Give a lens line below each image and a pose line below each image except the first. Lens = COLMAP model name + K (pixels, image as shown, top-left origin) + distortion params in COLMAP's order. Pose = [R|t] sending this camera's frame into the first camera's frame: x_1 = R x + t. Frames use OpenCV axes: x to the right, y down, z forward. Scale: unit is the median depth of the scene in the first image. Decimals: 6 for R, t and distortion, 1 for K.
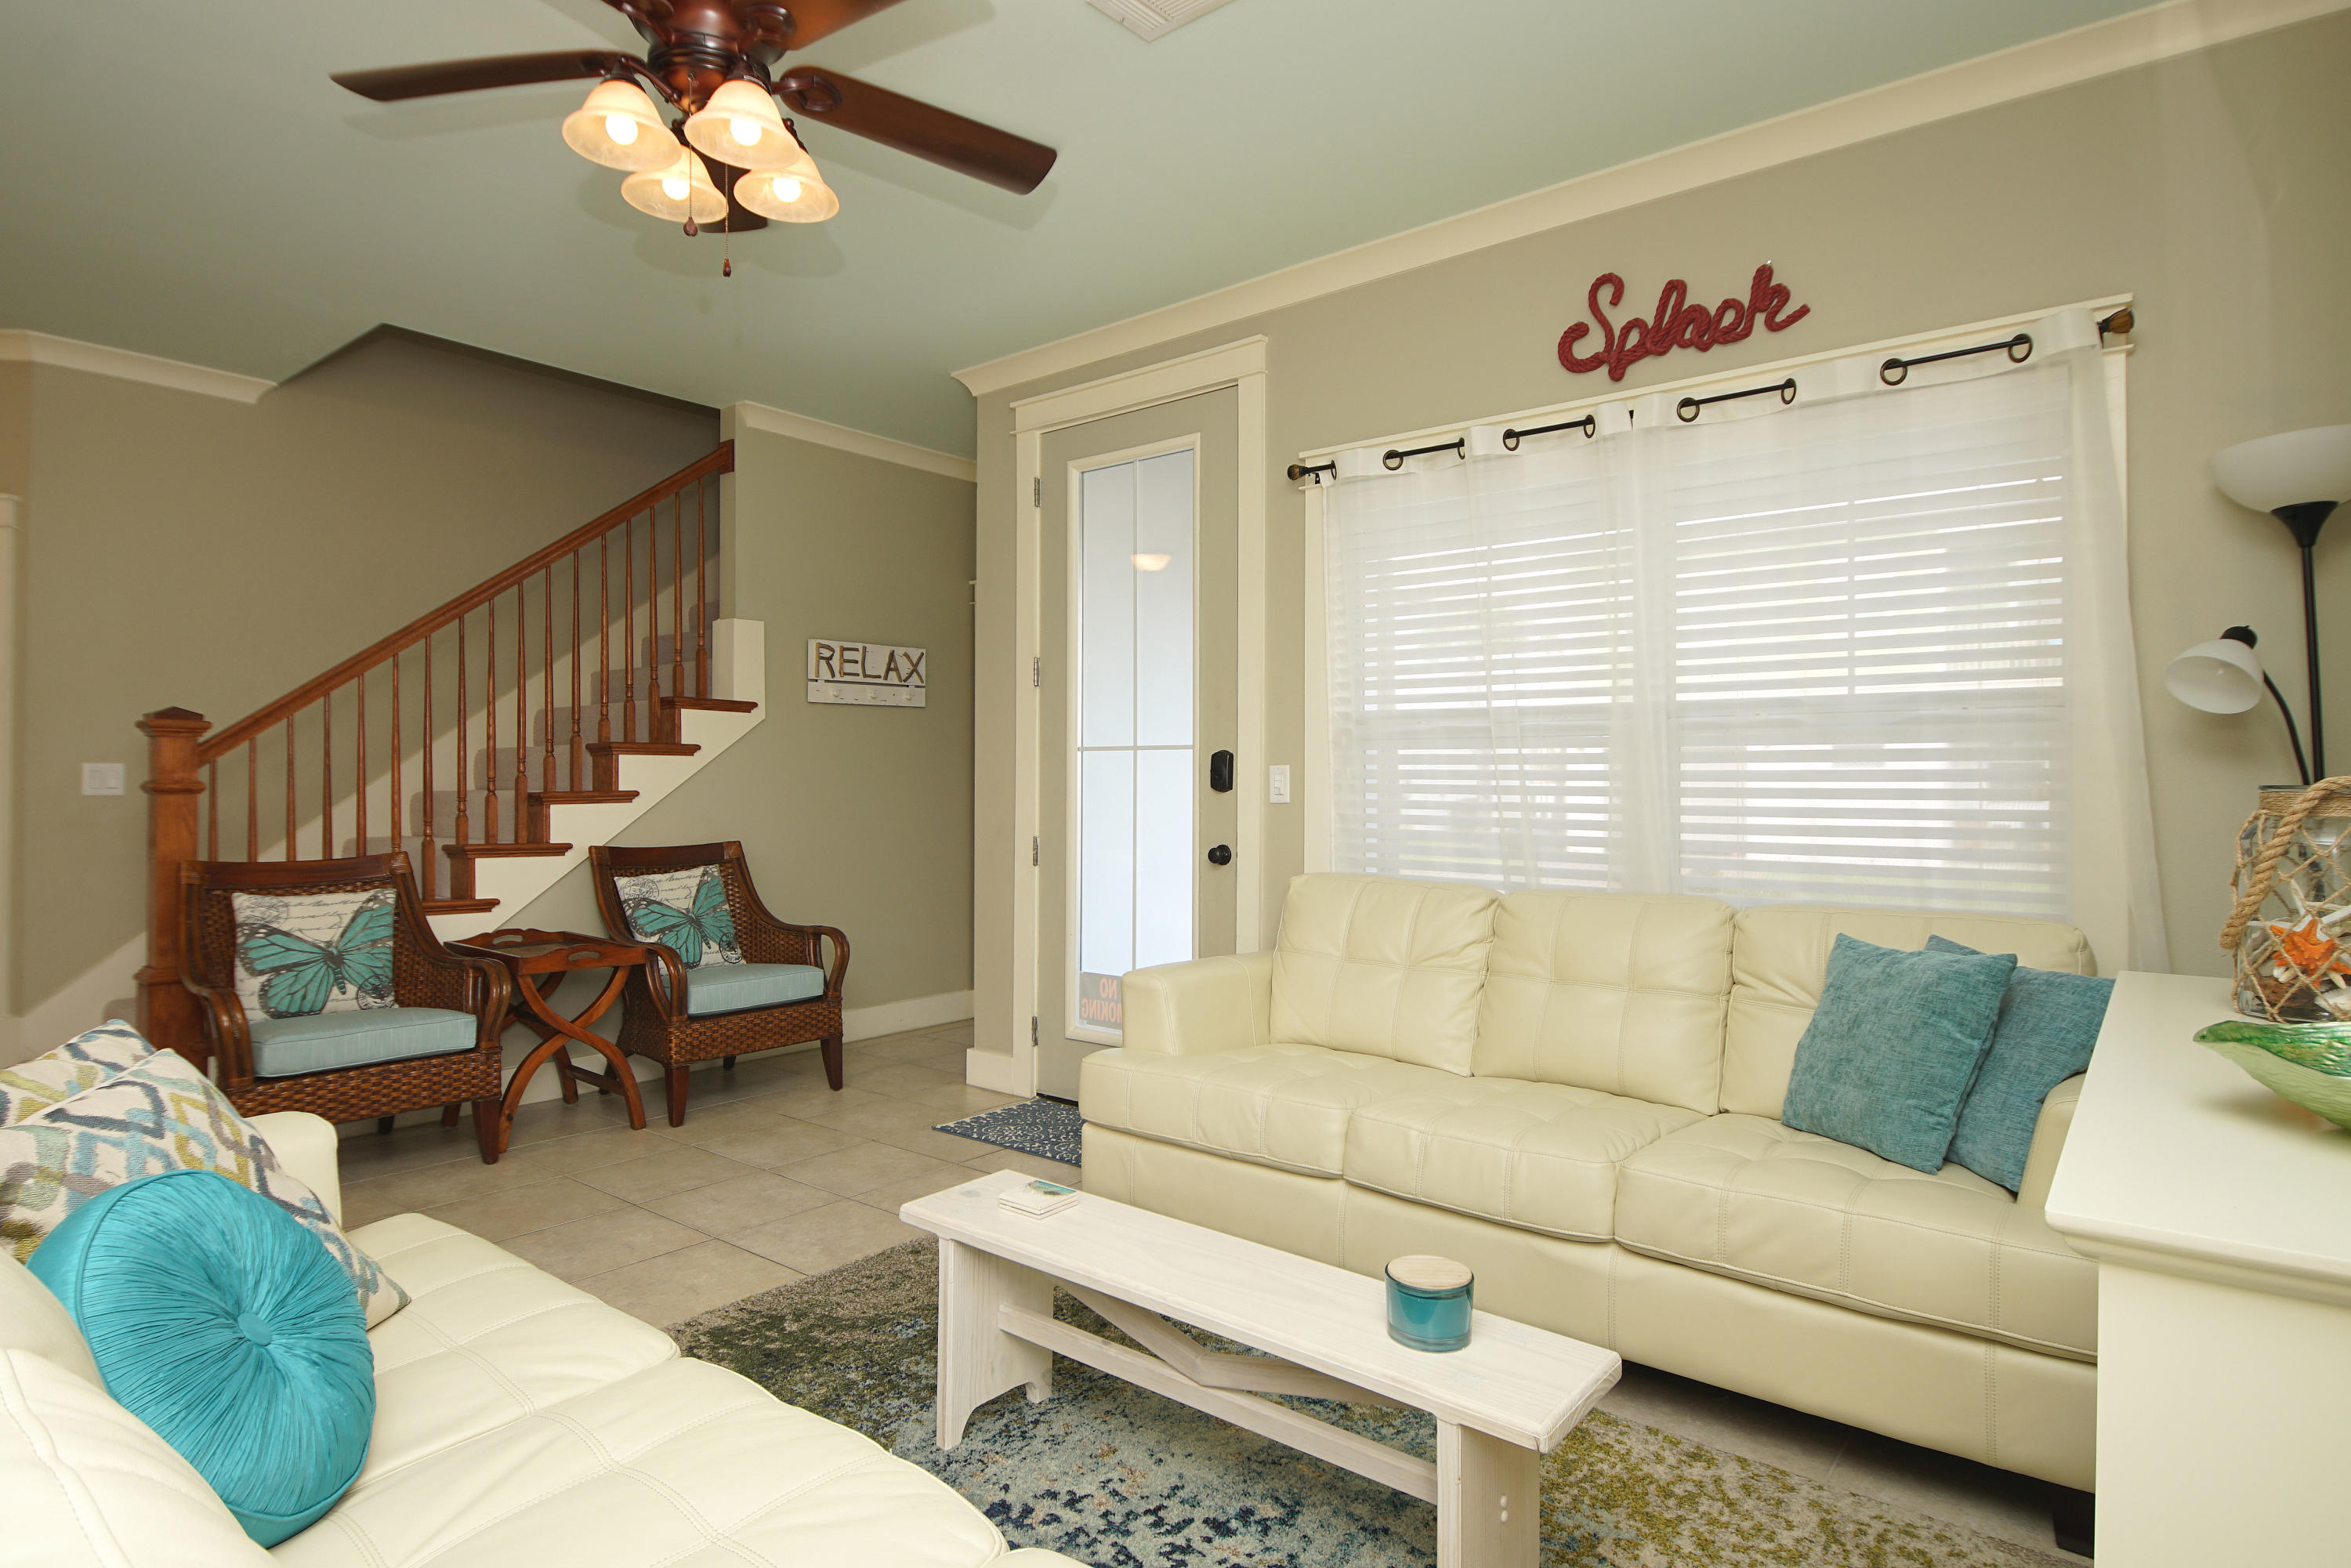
lens RADIAL K [[1253.8, 0, 1163.6], [0, 1253.8, 771.3], [0, 0, 1]] dist [0.023345, -0.029132]
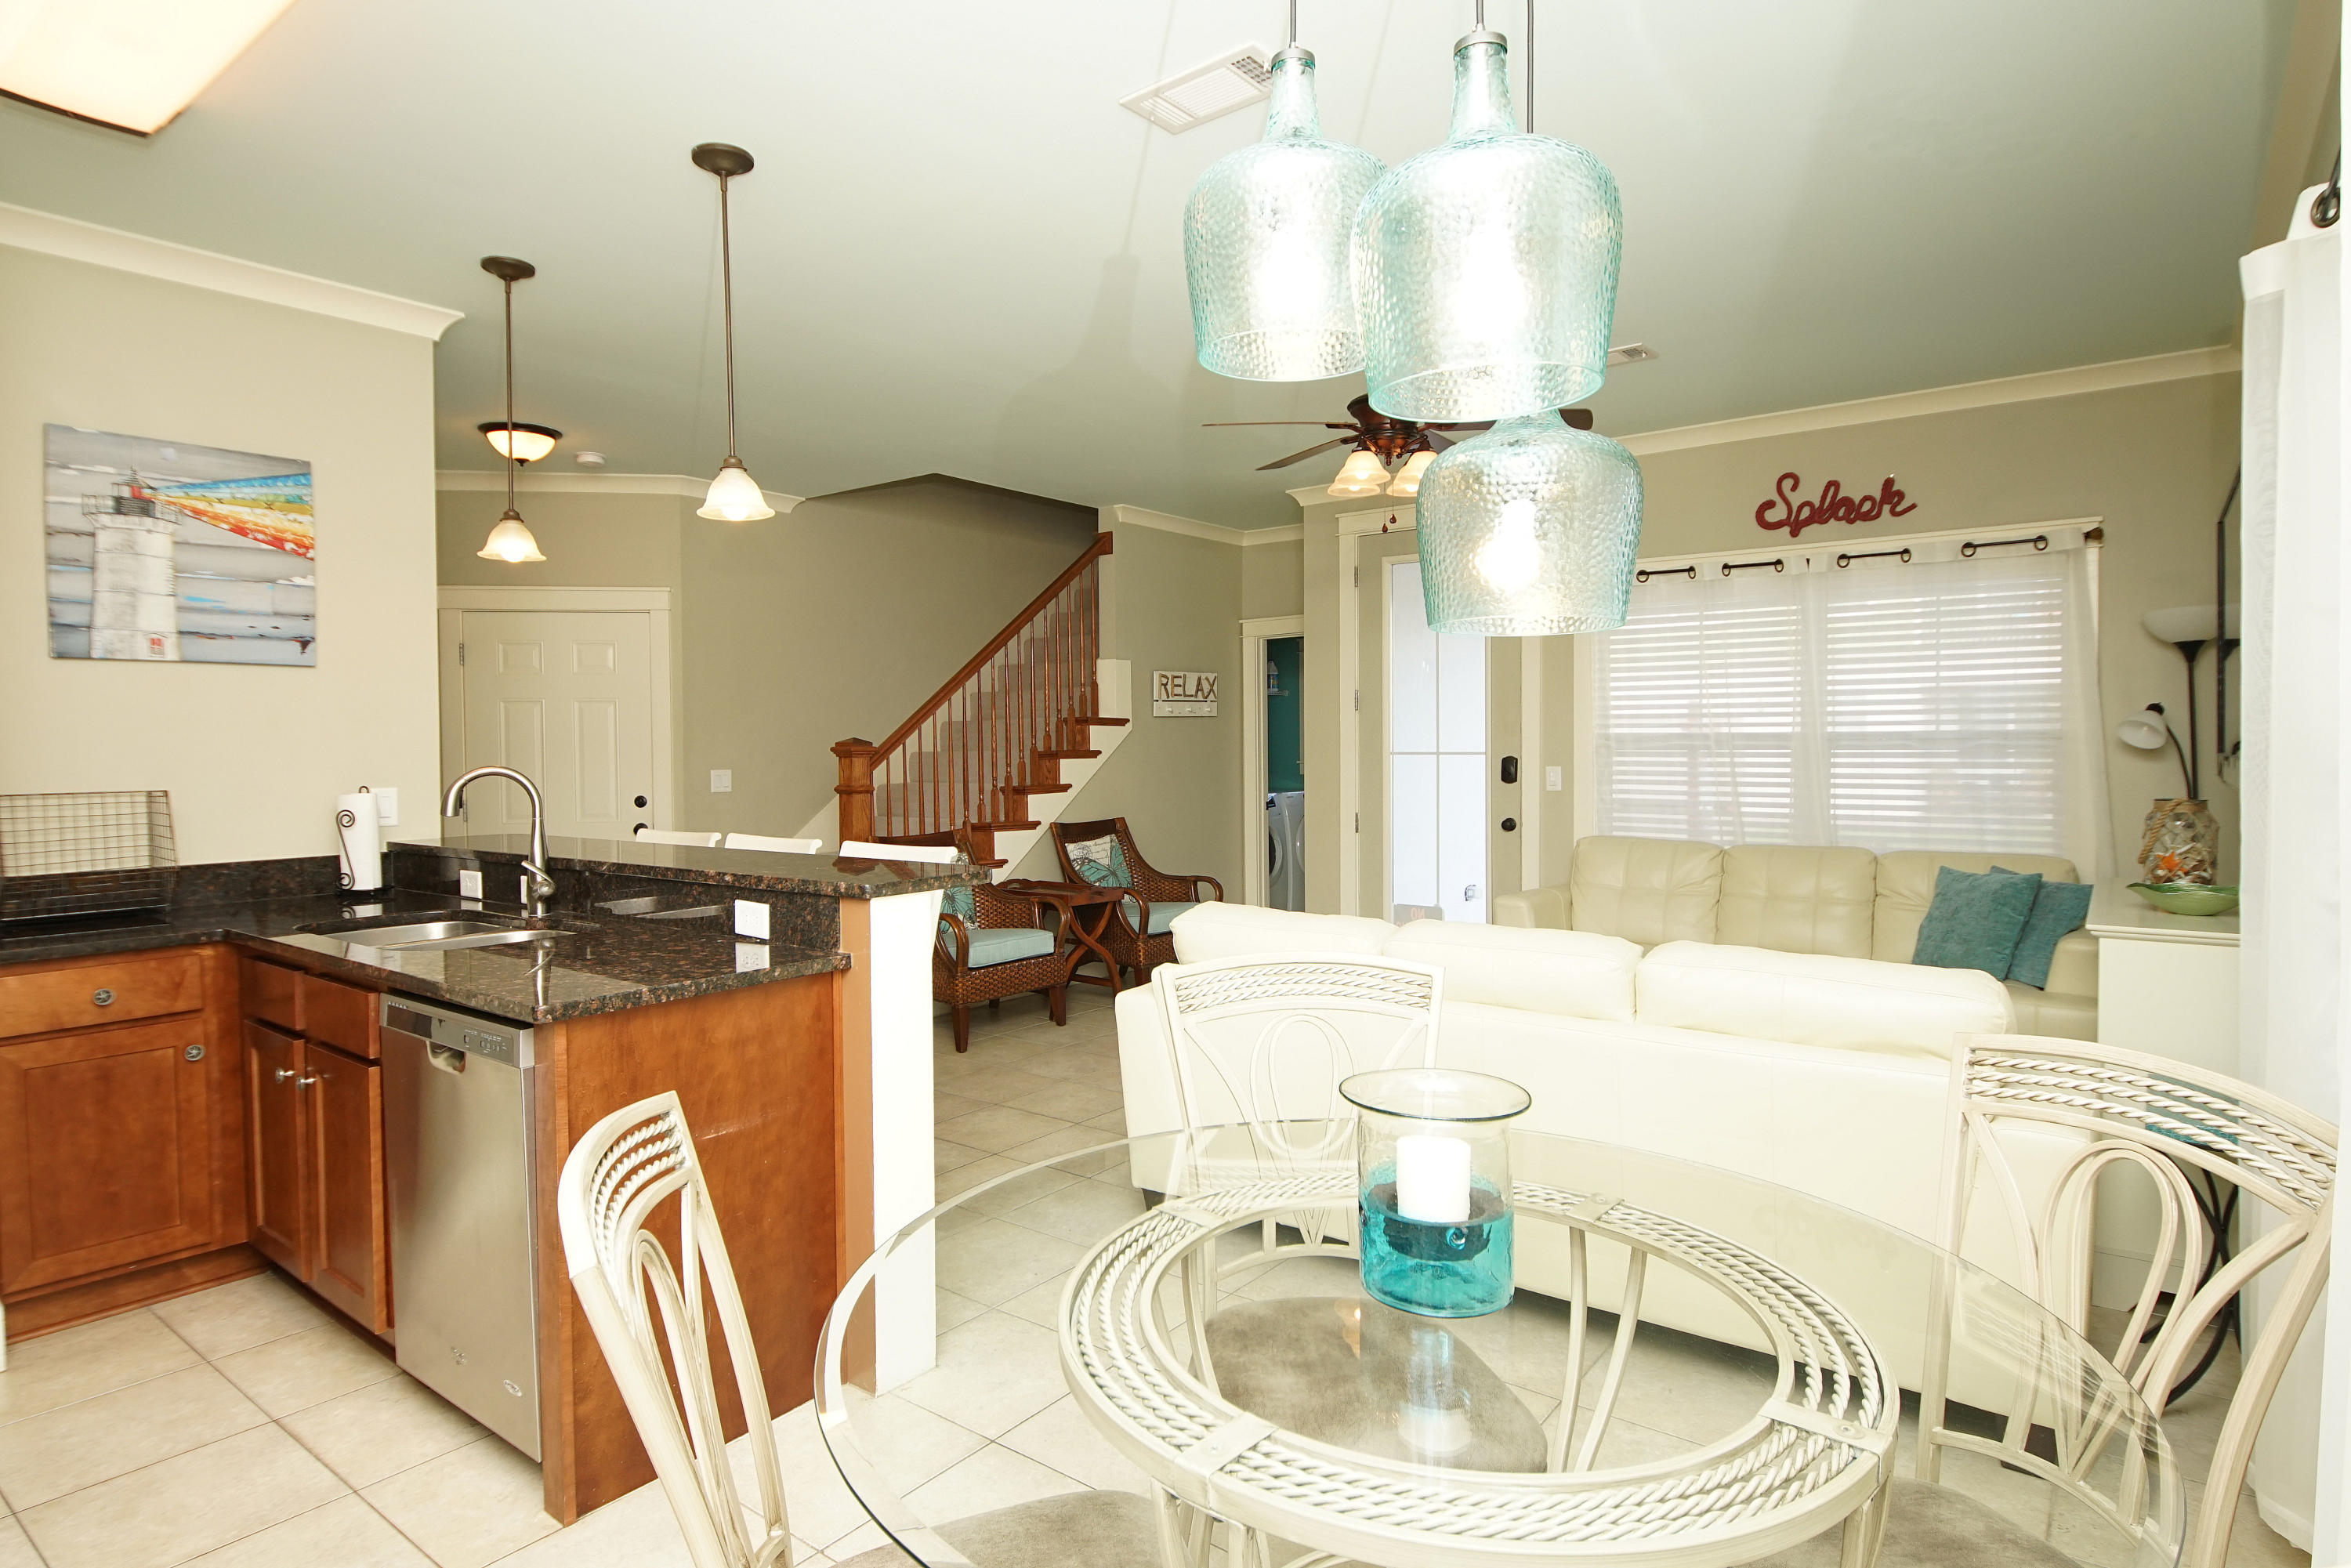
lens RADIAL K [[1253.8, 0, 1160.3], [0, 1253.8, 772.6], [0, 0, 1]] dist [0.023345, -0.029132]
pose [[0.999656, -0.010964, 0.023832, -0.440941], [0.010201, 0.999439, 0.031896, -0.053100], [-0.024168, -0.031642, 0.999207, -0.550425]]
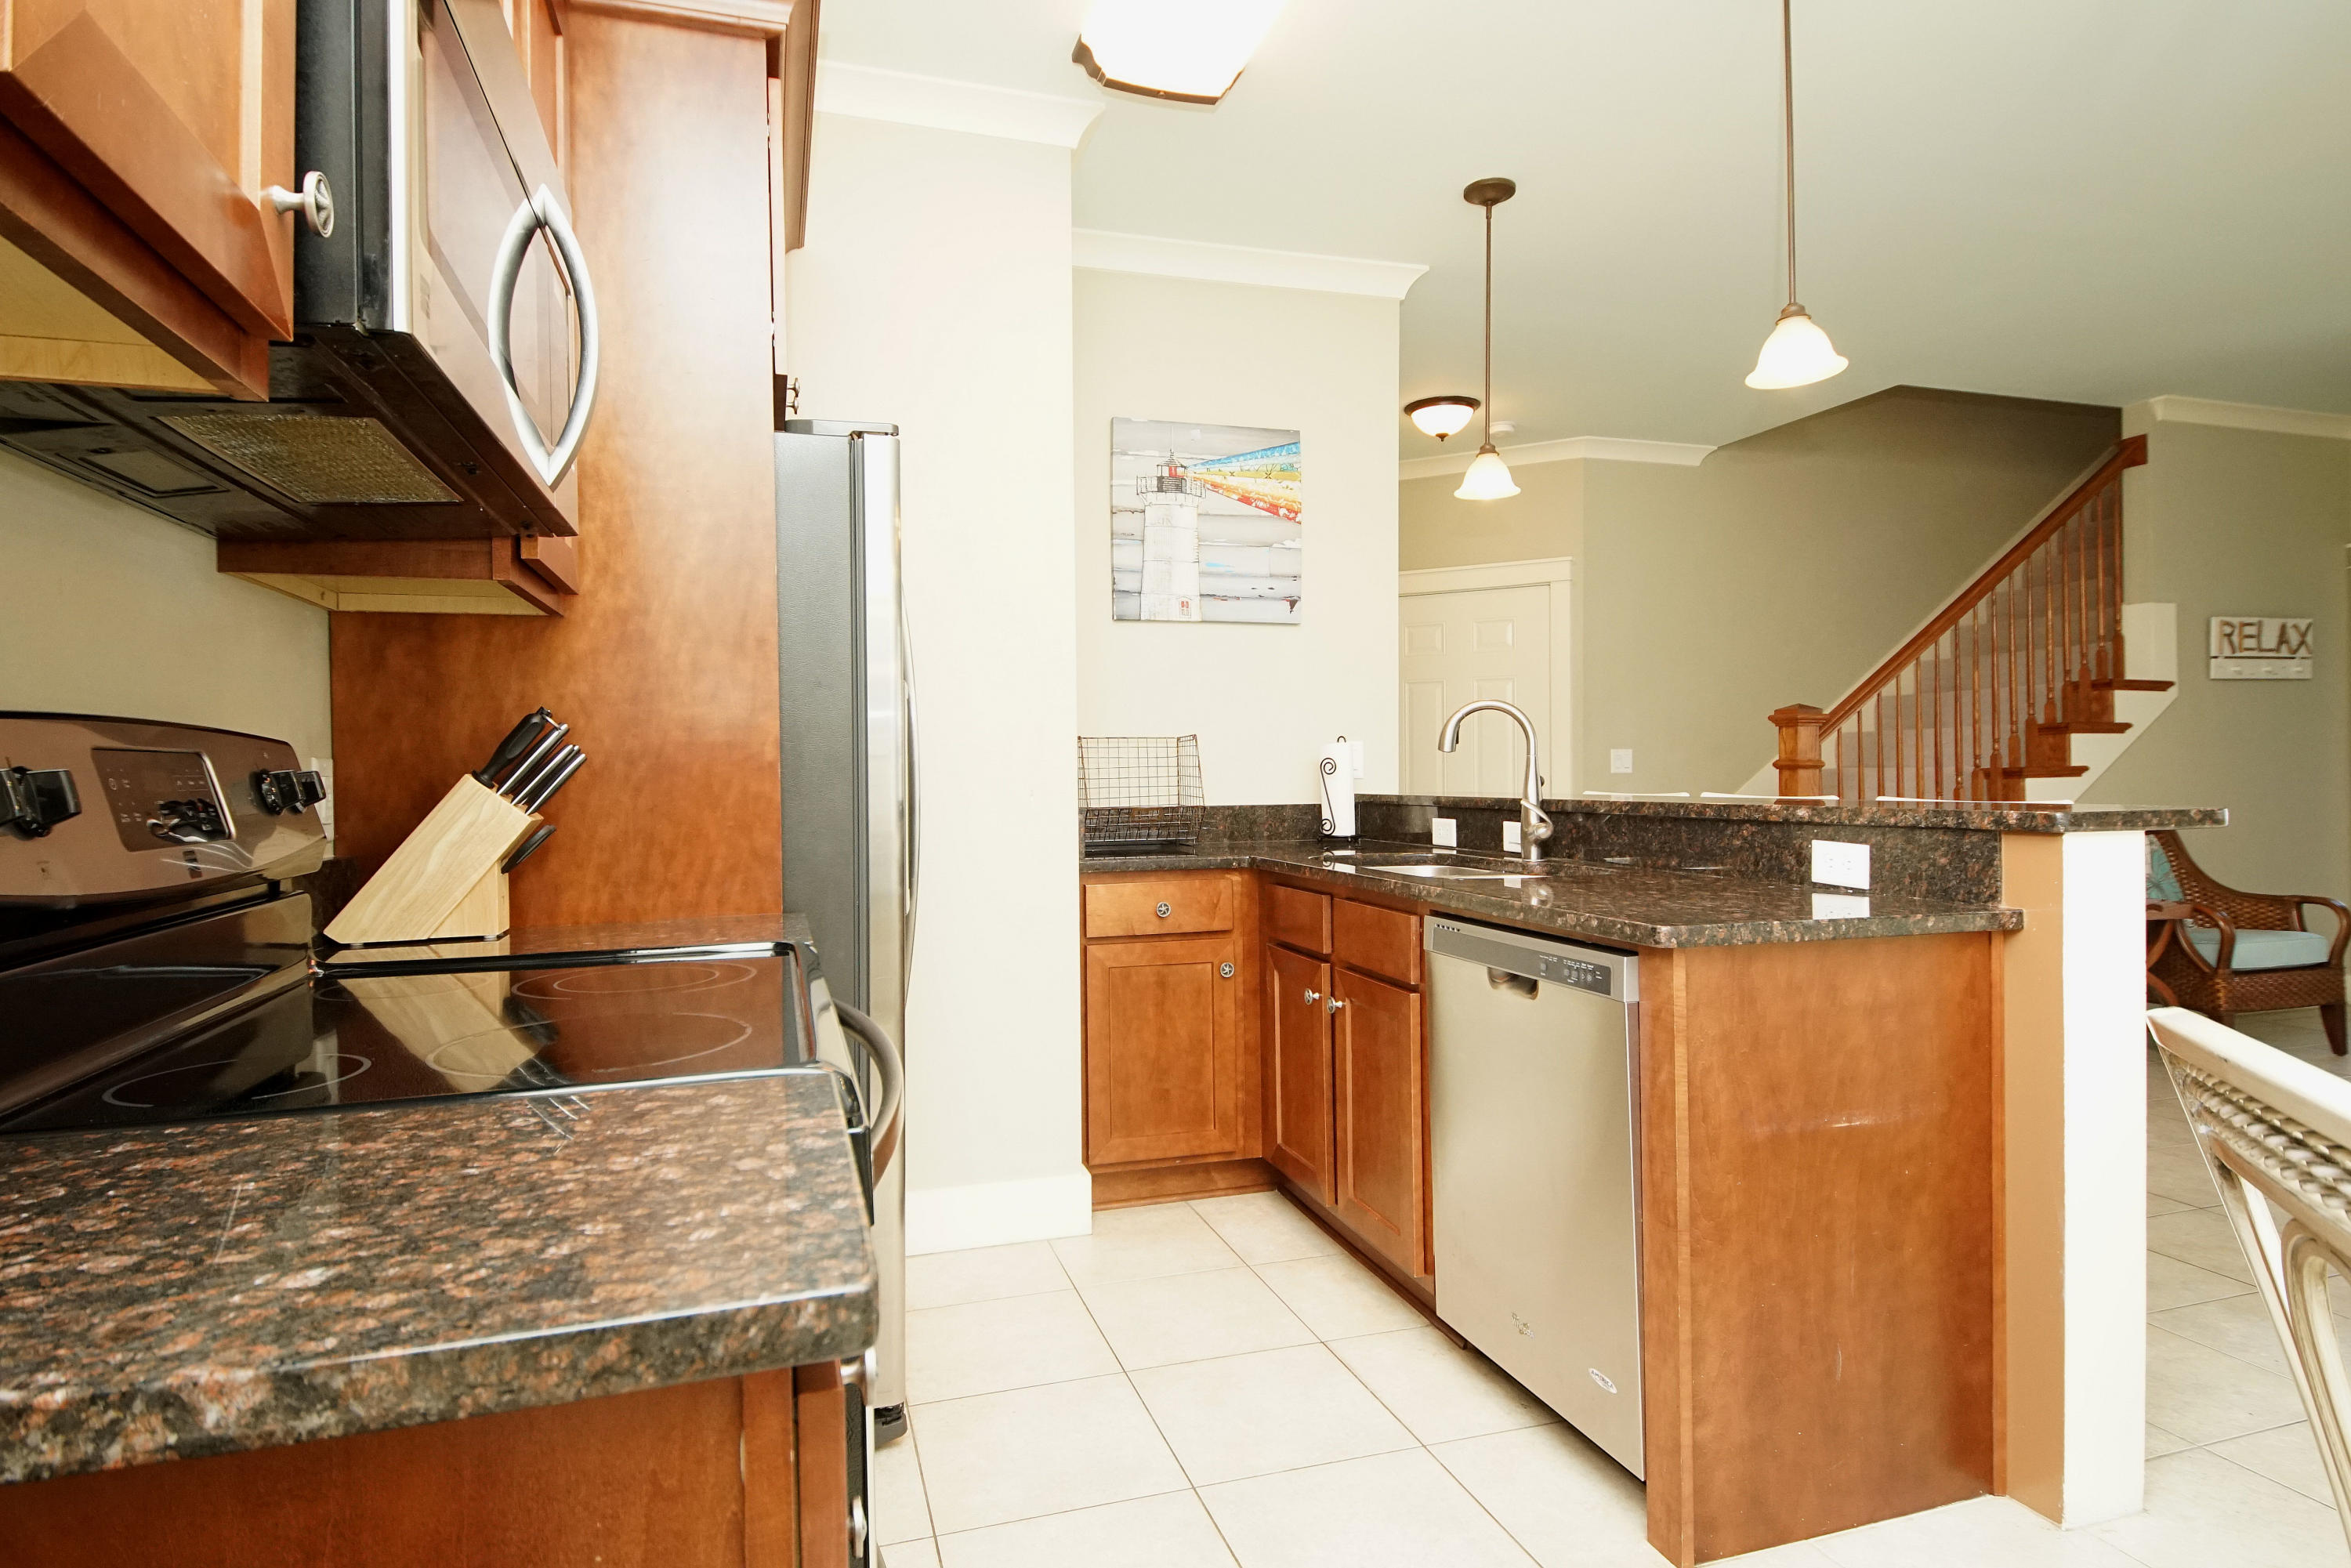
lens RADIAL K [[1253.8, 0, 1139.7], [0, 1253.8, 768.6], [0, 0, 1]] dist [0.023345, -0.029132]
pose [[0.821481, -0.010030, -0.570148, -0.593964], [0.014842, 0.999883, 0.003796, 0.001478], [0.570043, -0.011581, 0.821533, -0.478363]]
